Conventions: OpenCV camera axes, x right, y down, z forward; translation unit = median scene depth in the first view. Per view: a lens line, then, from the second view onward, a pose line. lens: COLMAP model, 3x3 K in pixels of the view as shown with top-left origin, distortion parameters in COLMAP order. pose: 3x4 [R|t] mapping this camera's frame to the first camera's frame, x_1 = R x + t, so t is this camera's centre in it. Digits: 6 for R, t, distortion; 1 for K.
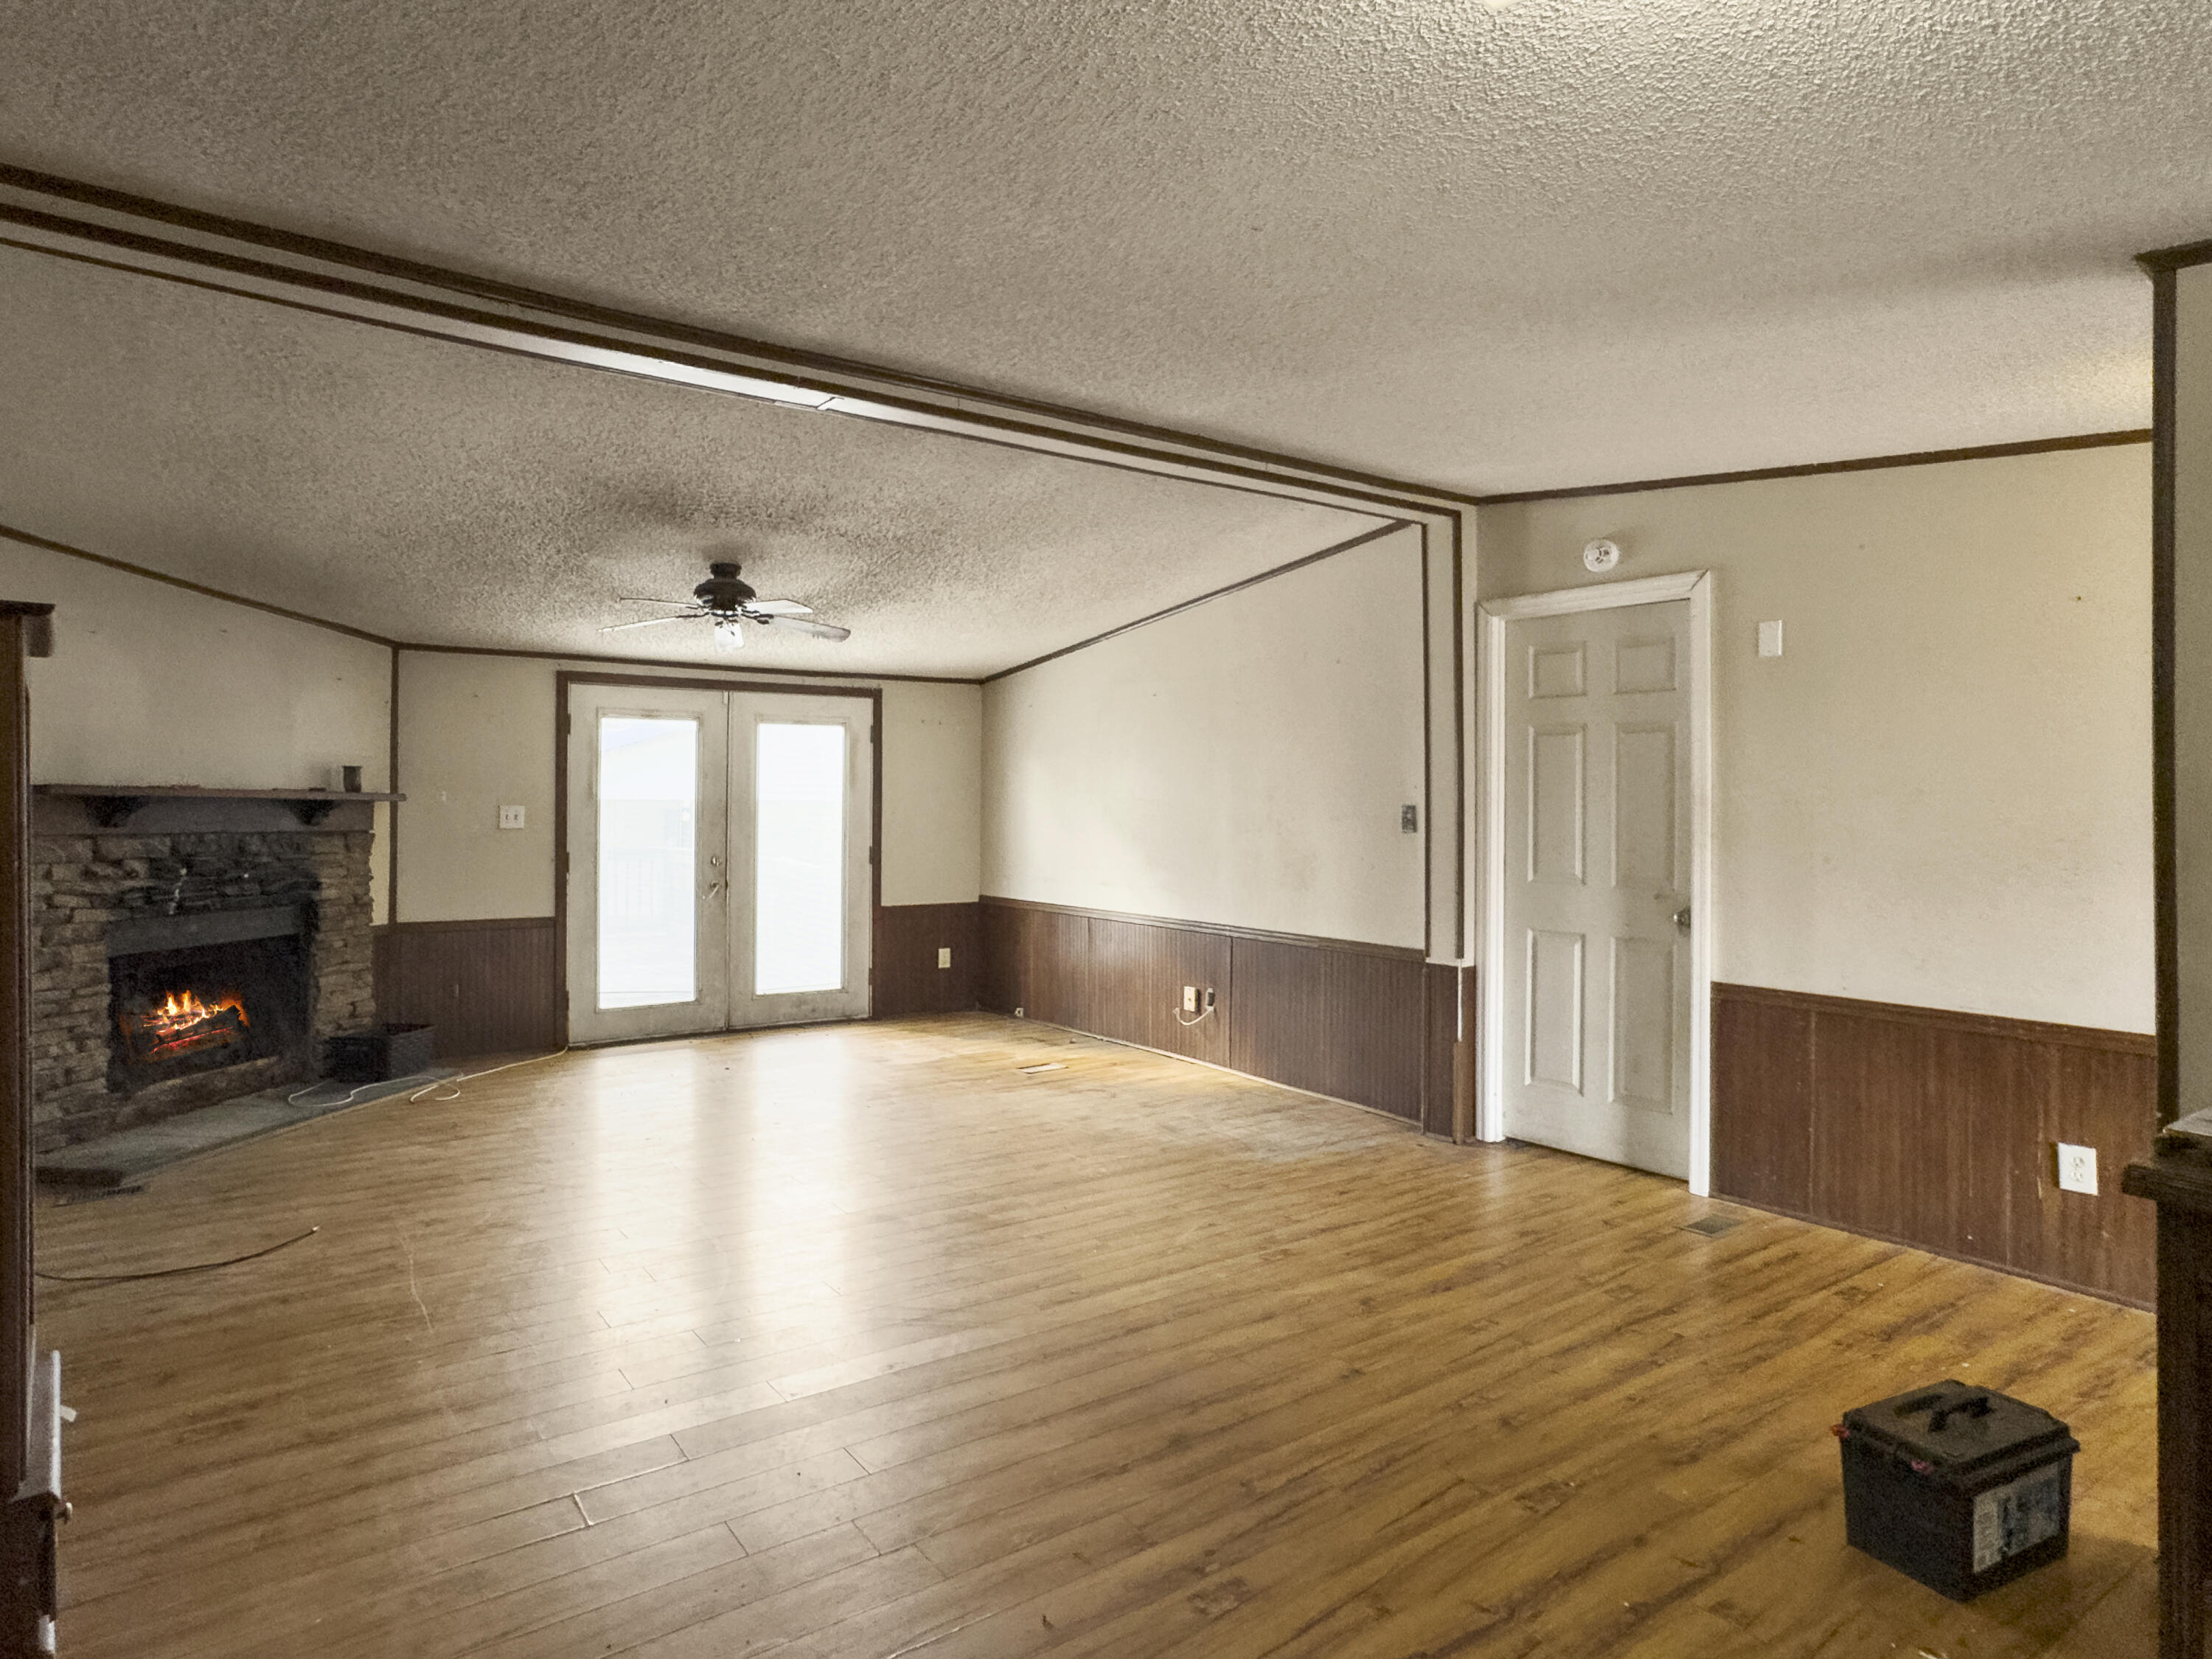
lens RADIAL K [[1247.6, 0, 1027.3], [0, 1247.6, 795.3], [0, 0, 1]] dist [-0.048645, 0.020237]
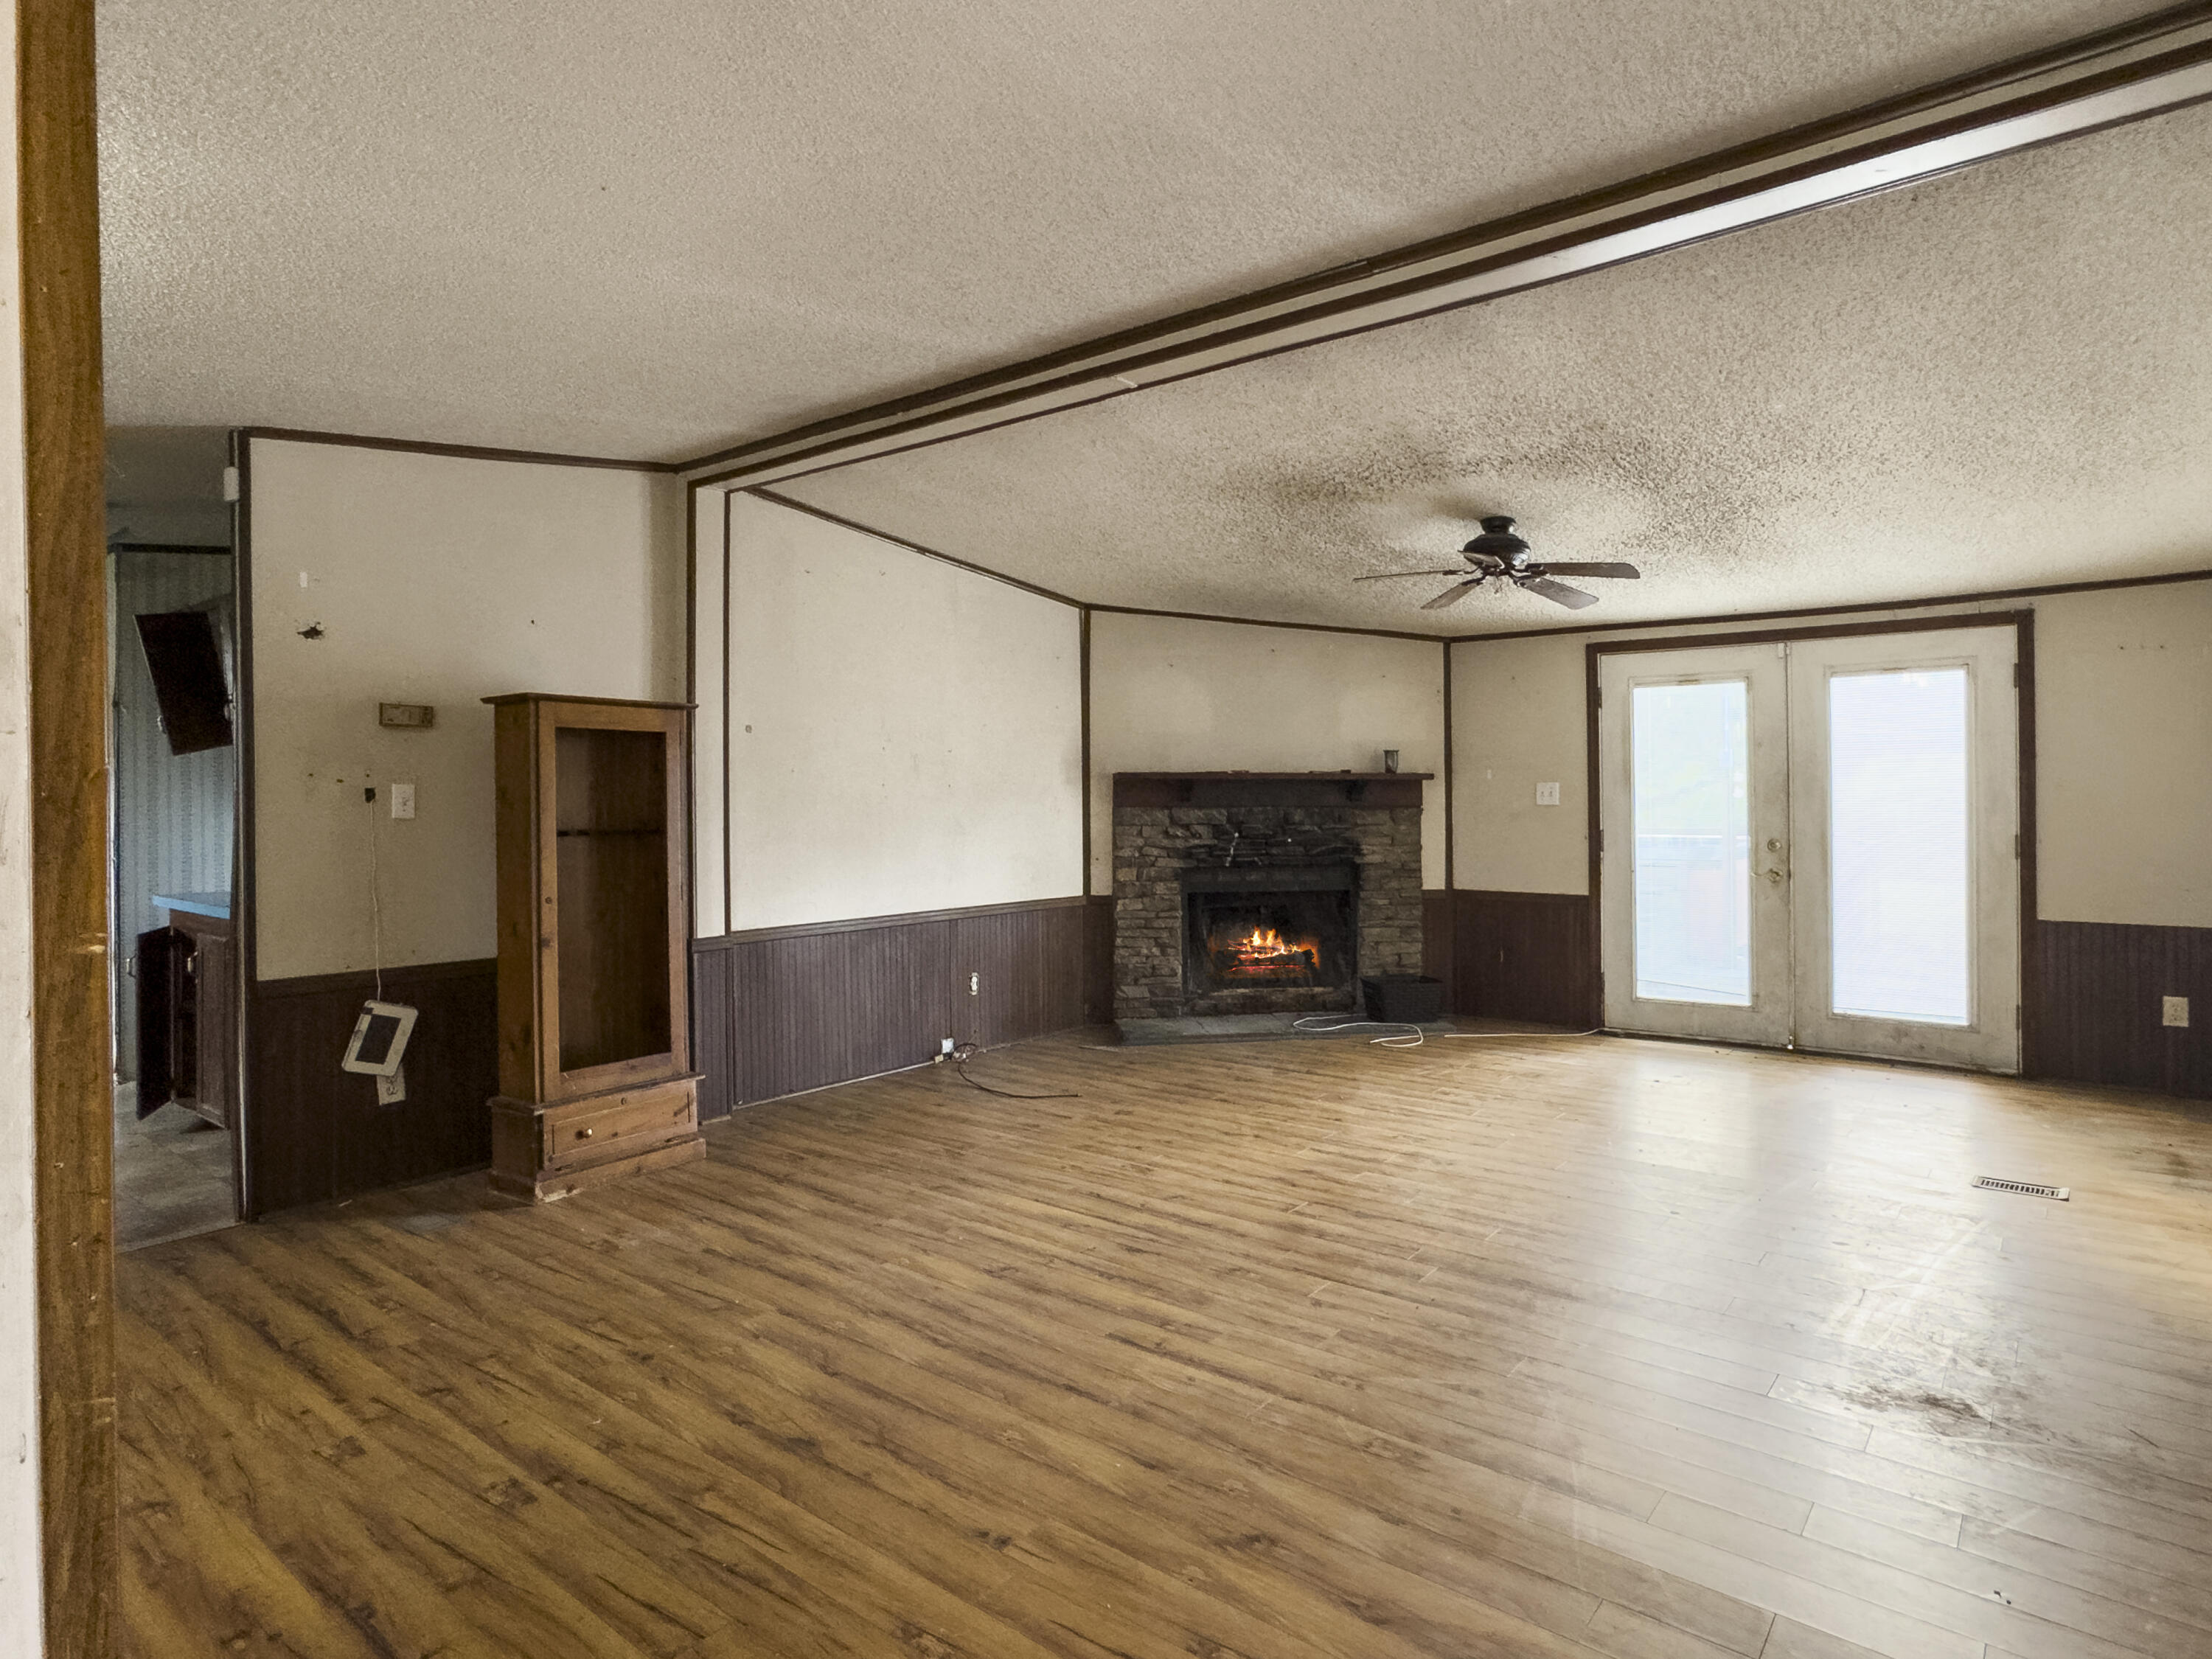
lens RADIAL K [[1166.1, 0, 1070.9], [0, 1166.1, 779.2], [0, 0, 1]] dist [-0.022013, 0.009510]
pose [[0.322833, -0.015652, -0.946327, 0.417158], [0.017597, 0.999790, -0.010533, 0.010094], [0.946292, -0.013253, 0.323041, 0.366126]]
